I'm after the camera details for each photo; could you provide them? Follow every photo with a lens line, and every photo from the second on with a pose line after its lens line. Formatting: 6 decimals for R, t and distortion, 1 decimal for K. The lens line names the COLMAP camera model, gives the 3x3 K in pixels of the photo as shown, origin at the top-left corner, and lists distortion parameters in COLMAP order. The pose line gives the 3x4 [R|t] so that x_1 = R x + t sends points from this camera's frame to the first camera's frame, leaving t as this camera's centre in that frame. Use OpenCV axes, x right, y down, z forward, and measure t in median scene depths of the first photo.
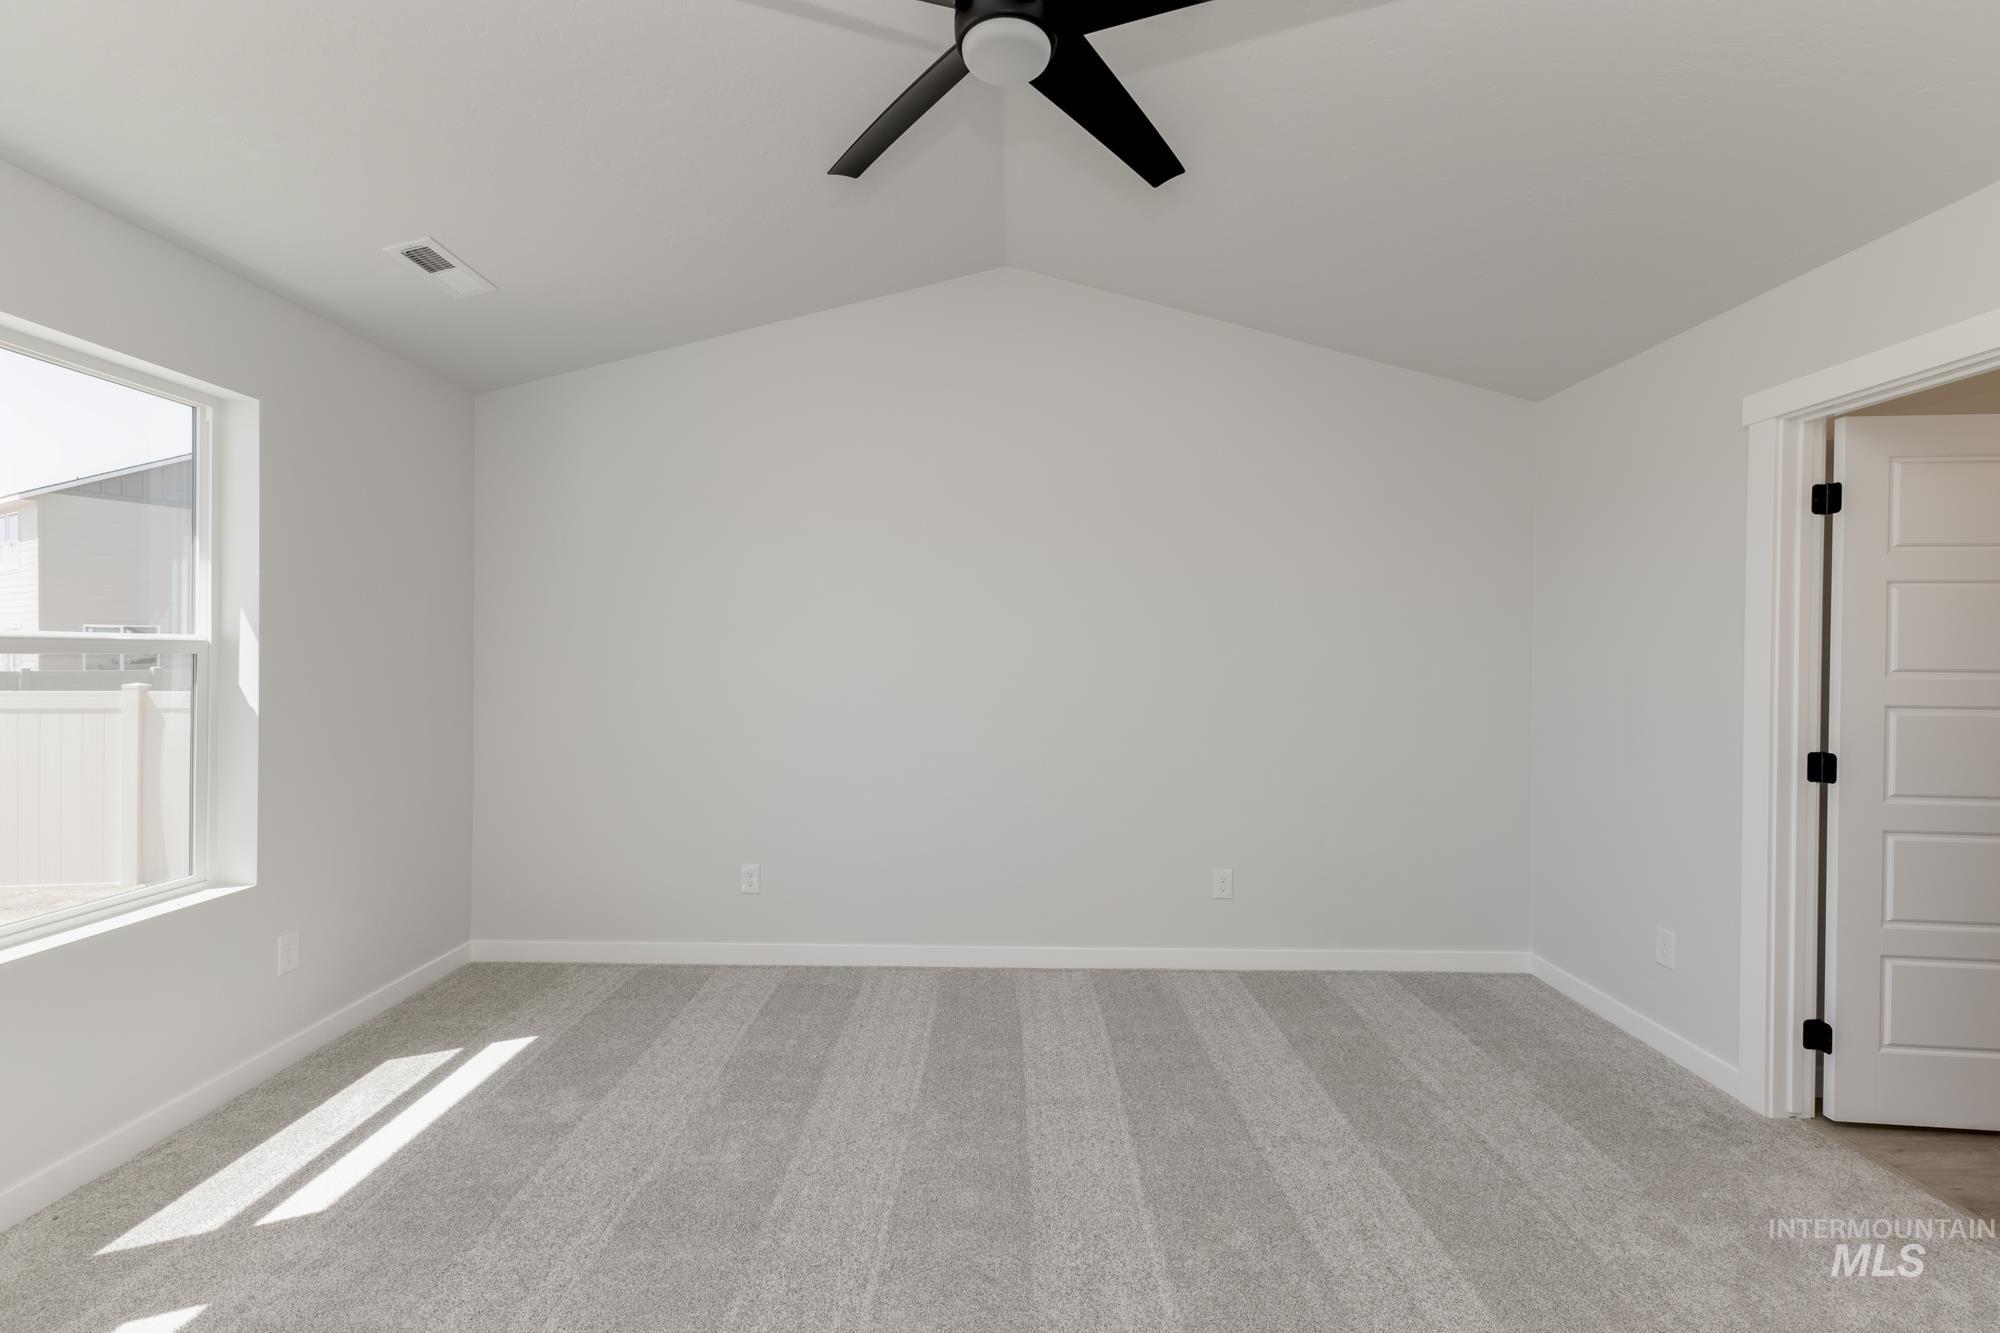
lens RADIAL K [[864.1, 0, 1005.5], [0, 864.1, 658.5], [0, 0, 1]] dist [0.008806, -0.000230]
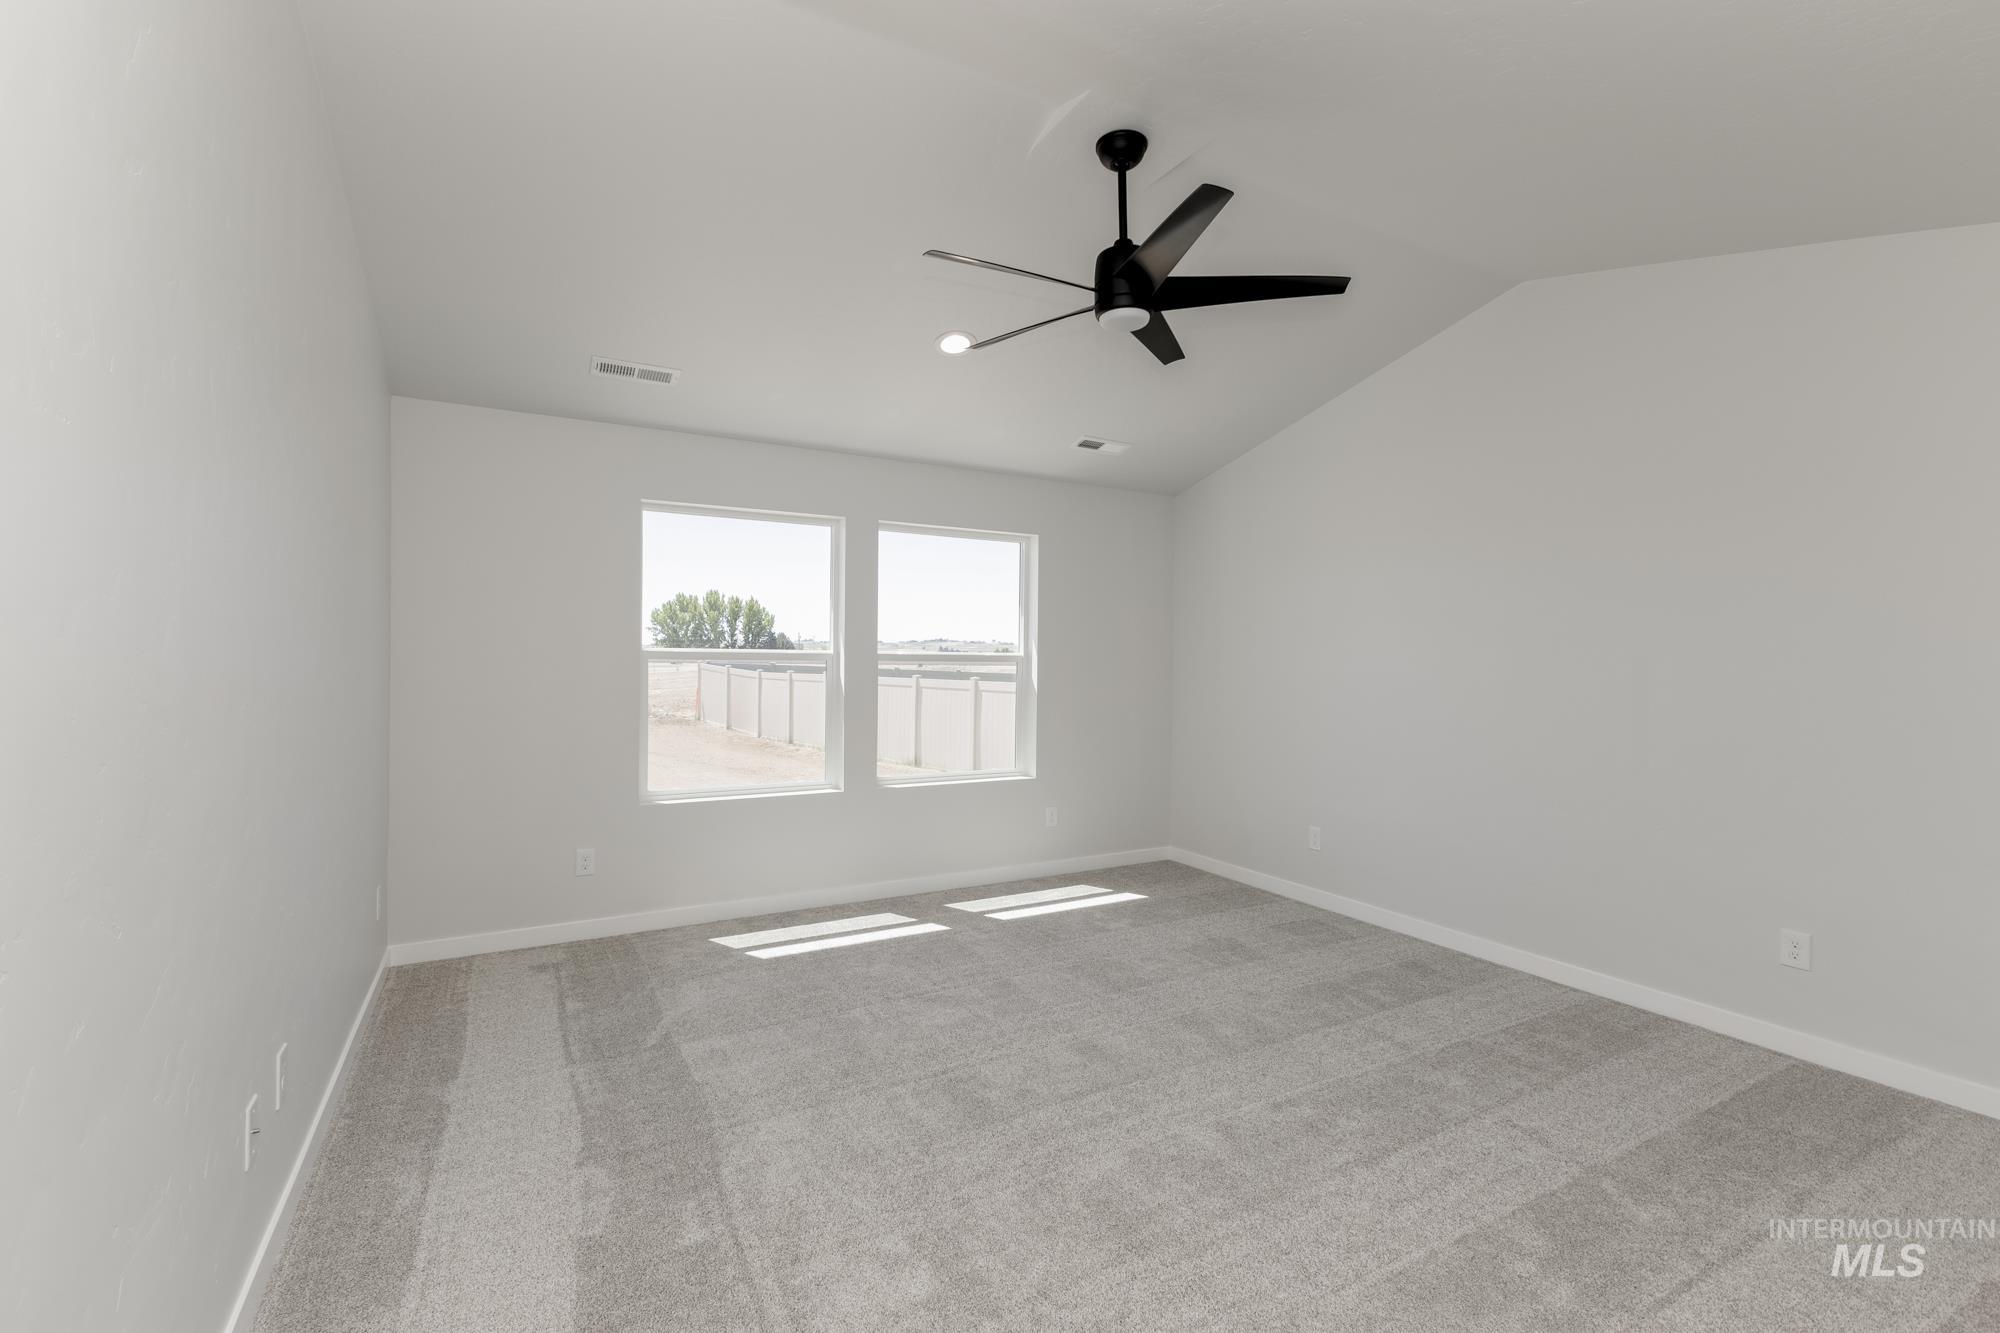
lens RADIAL K [[864.1, 0, 1005.5], [0, 864.1, 658.5], [0, 0, 1]] dist [0.008806, -0.000230]
pose [[0.507904, 0.000687, -0.861413, 0.805023], [-0.004526, 0.999988, -0.001871, -0.009295], [0.861402, 0.004849, 0.507901, -0.066426]]
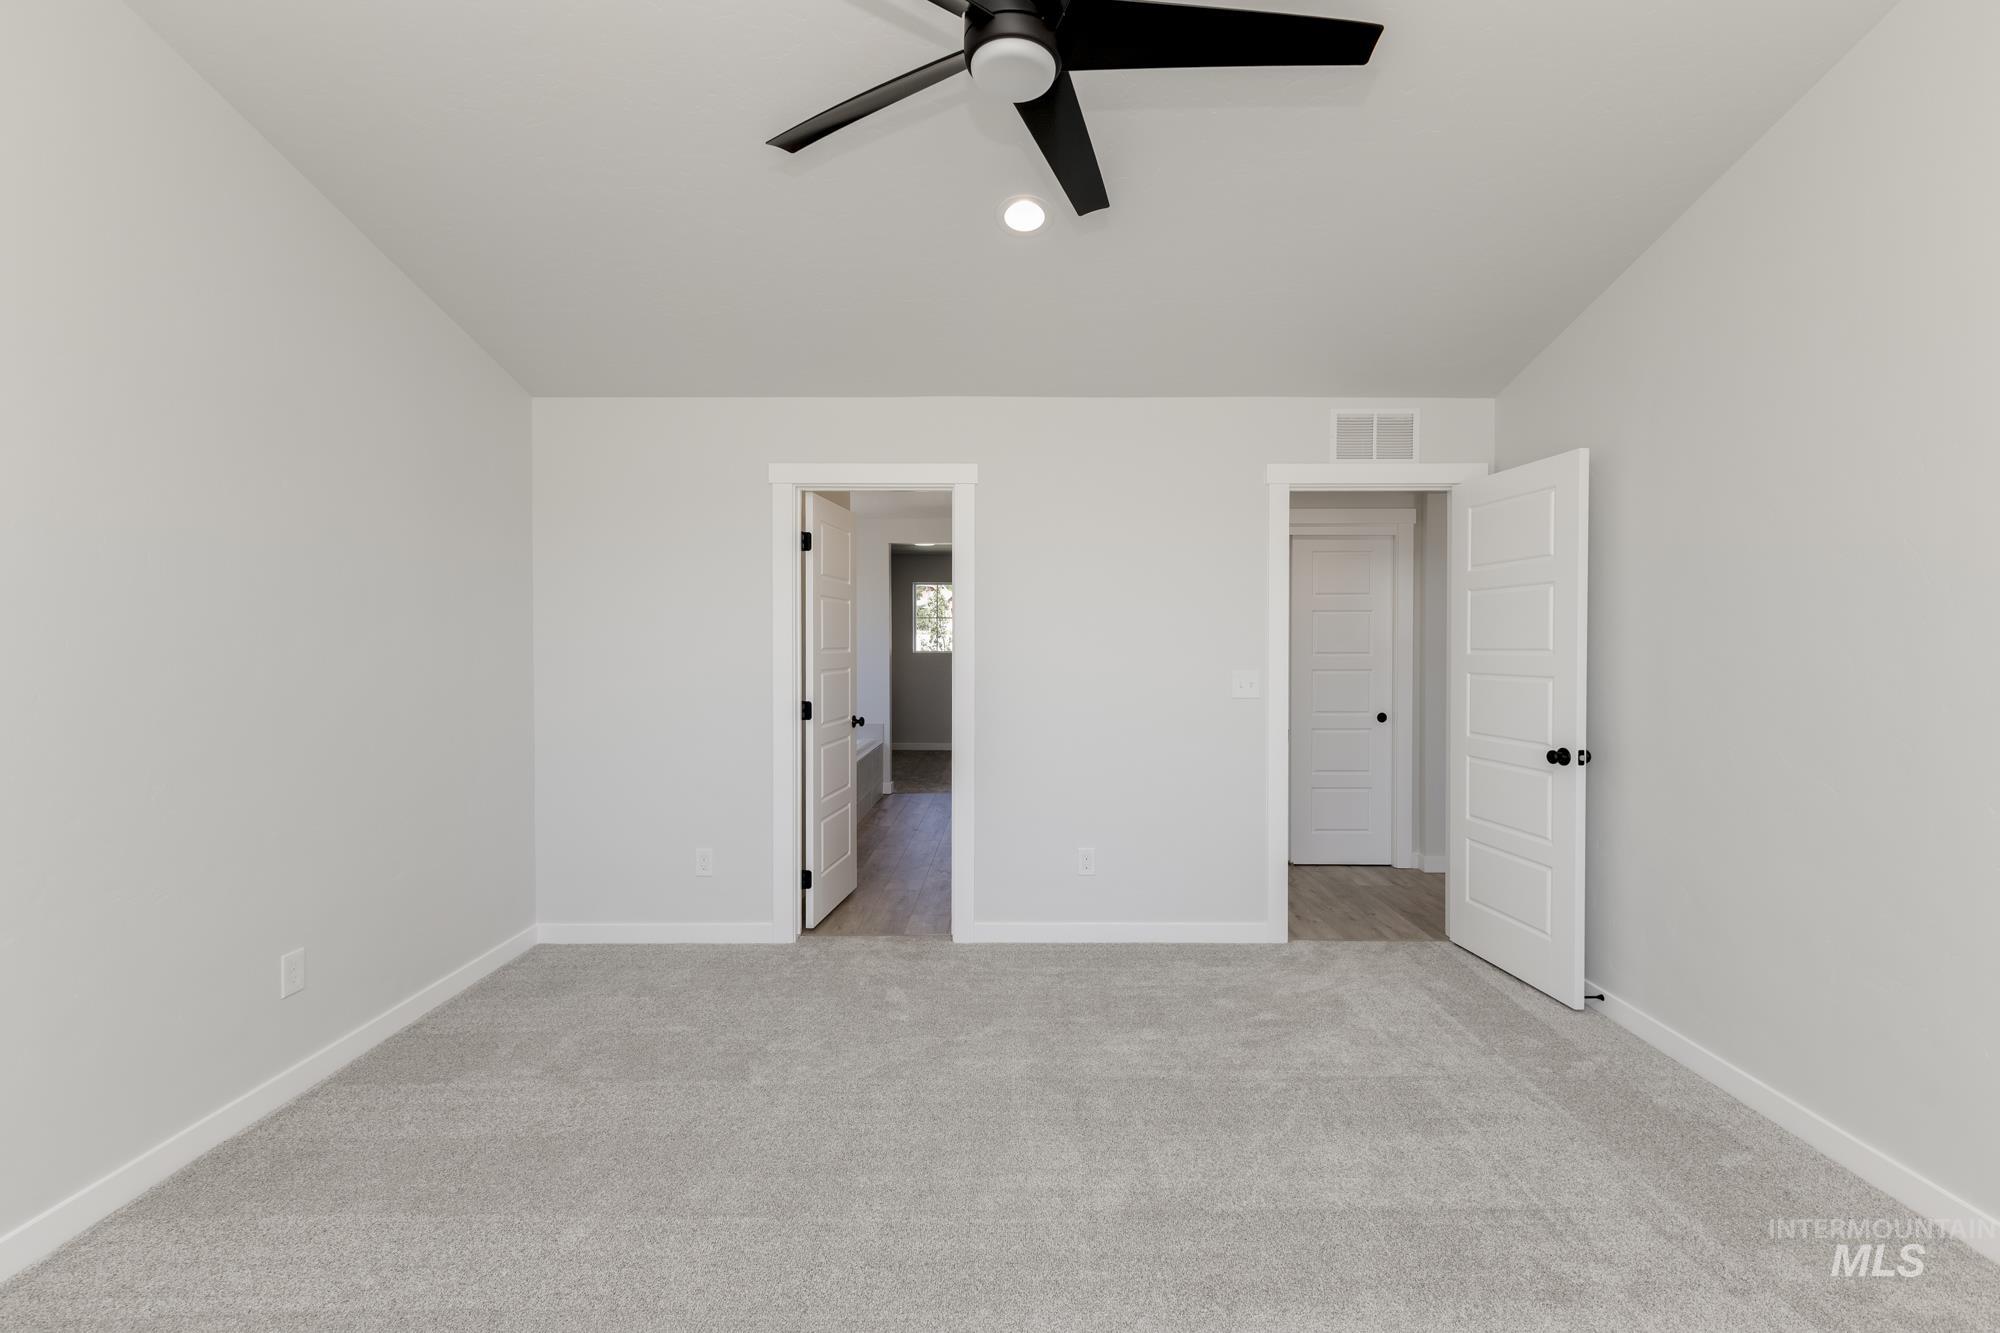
lens RADIAL K [[880.0, 0, 1003.8], [0, 880.0, 660.0], [0, 0, 1]] dist [0.002485, 0.000149]
pose [[0.000284, -0.024214, 0.999707, -0.621743], [0.006191, 0.999688, 0.024212, -0.003785], [-0.999981, 0.006182, 0.000434, 0.596772]]
